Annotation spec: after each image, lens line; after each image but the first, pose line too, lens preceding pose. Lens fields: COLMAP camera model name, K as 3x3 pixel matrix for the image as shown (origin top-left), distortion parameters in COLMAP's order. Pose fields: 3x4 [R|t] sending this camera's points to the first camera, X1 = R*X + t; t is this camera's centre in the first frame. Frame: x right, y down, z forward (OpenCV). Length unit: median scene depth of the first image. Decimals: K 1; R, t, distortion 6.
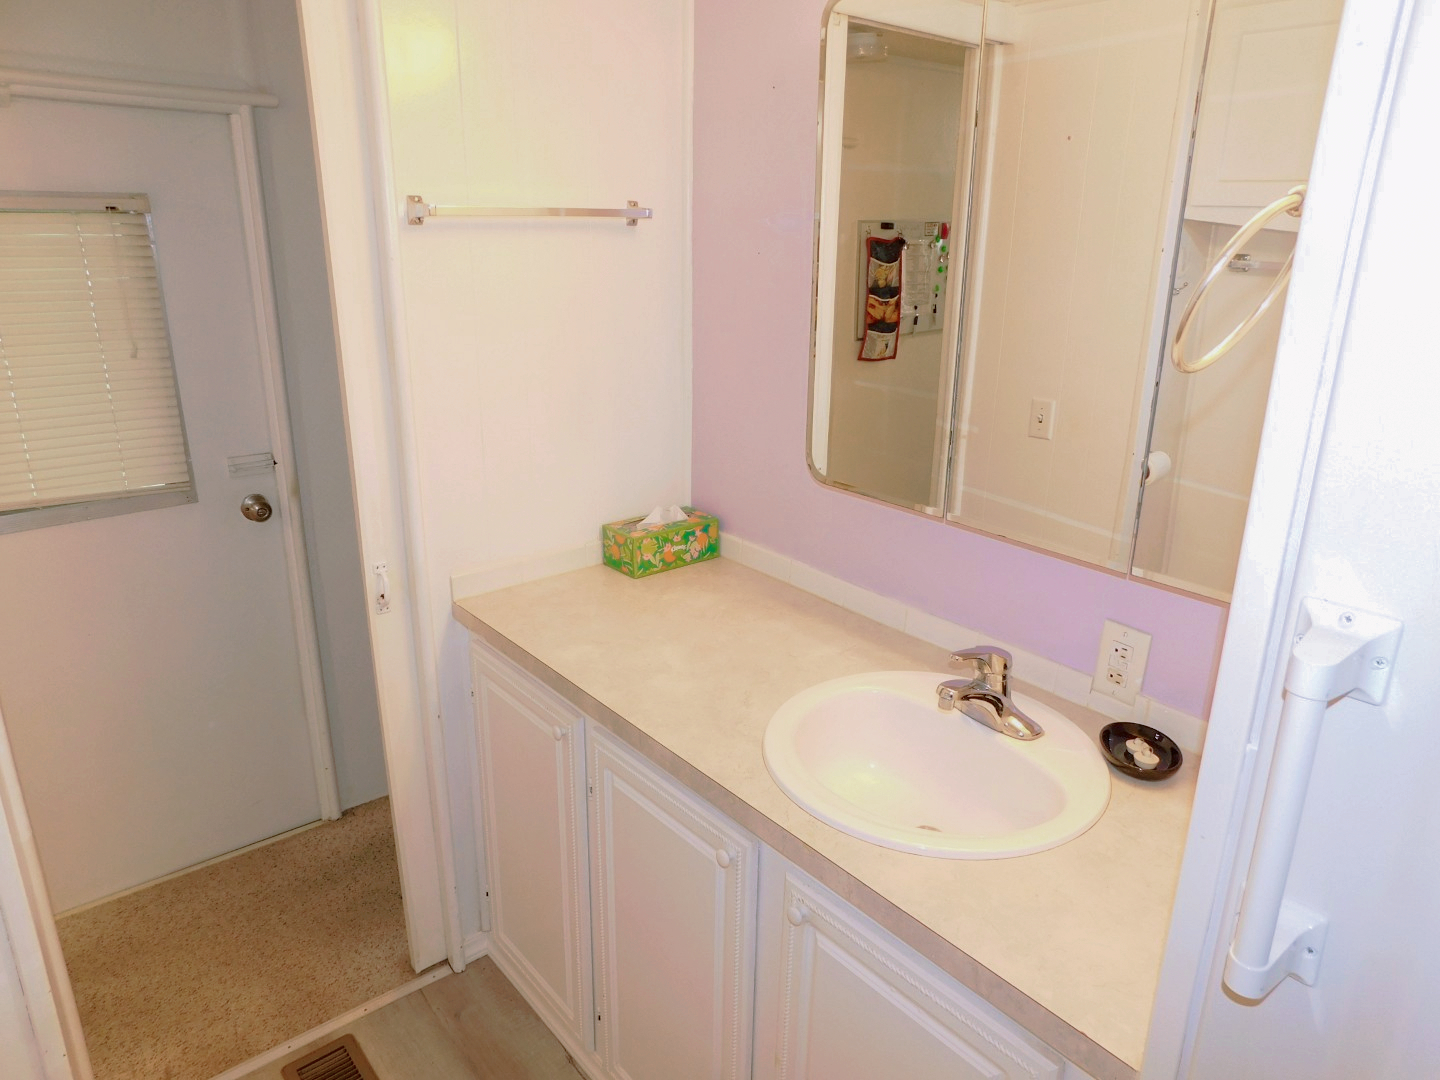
lens RADIAL K [[949.4, 0, 721.1], [0, 949.4, 534.0], [0, 0, 1]] dist [-0.069486, 0.055327]
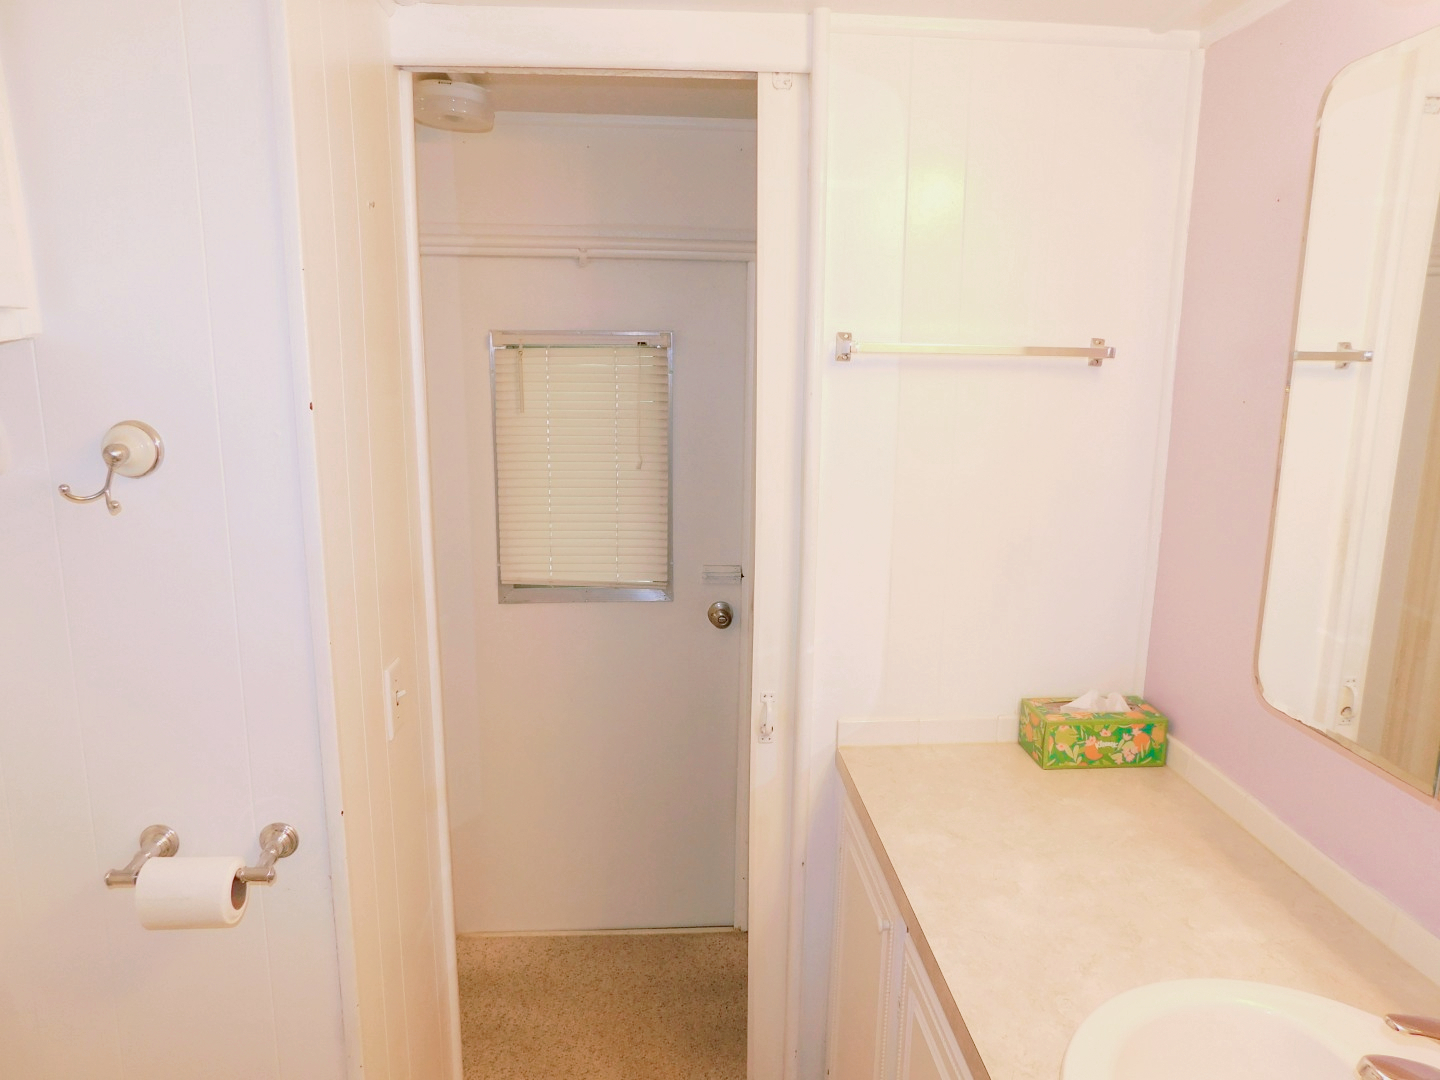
lens RADIAL K [[949.4, 0, 721.1], [0, 949.4, 534.0], [0, 0, 1]] dist [-0.069486, 0.055327]
pose [[0.815103, 0.109187, -0.568934, 0.126747], [-0.186169, 0.979355, -0.078769, -0.038390], [0.548588, 0.170122, 0.818602, 0.114327]]
